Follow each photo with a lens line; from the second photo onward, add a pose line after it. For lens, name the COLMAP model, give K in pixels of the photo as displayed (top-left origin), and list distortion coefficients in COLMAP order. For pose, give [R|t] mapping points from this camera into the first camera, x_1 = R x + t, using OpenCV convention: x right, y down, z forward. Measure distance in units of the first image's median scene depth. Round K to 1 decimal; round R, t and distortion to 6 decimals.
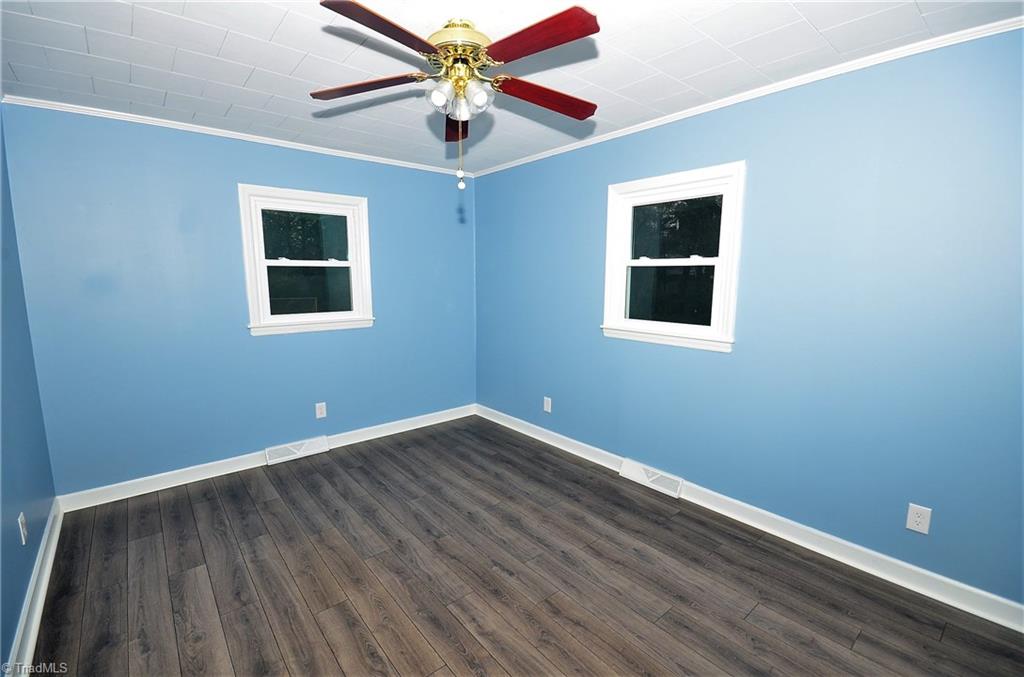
lens RADIAL K [[452.3, 0, 508.7], [0, 452.3, 340.1], [0, 0, 1]] dist [-0.001648, 0.000332]
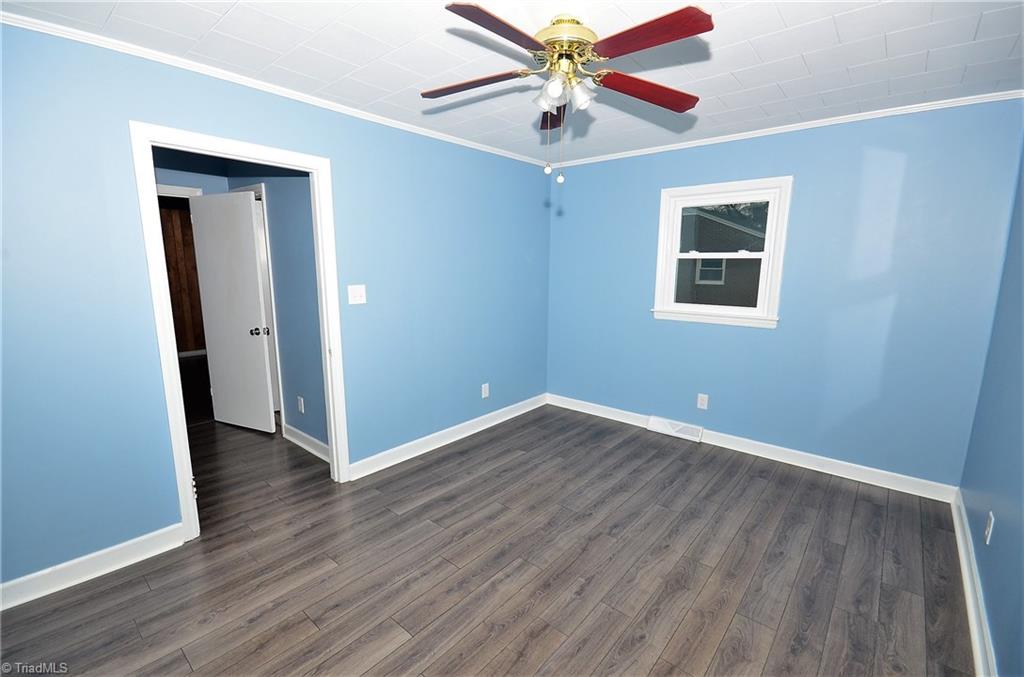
lens RADIAL K [[440.9, 0, 514.1], [0, 440.9, 340.8], [0, 0, 1]] dist [-0.001770, -0.000431]
pose [[0.169971, 0.167244, -0.971154, 0.643828], [-0.142396, 0.979319, 0.143728, -0.090353], [0.975107, 0.113858, 0.190271, 0.520335]]
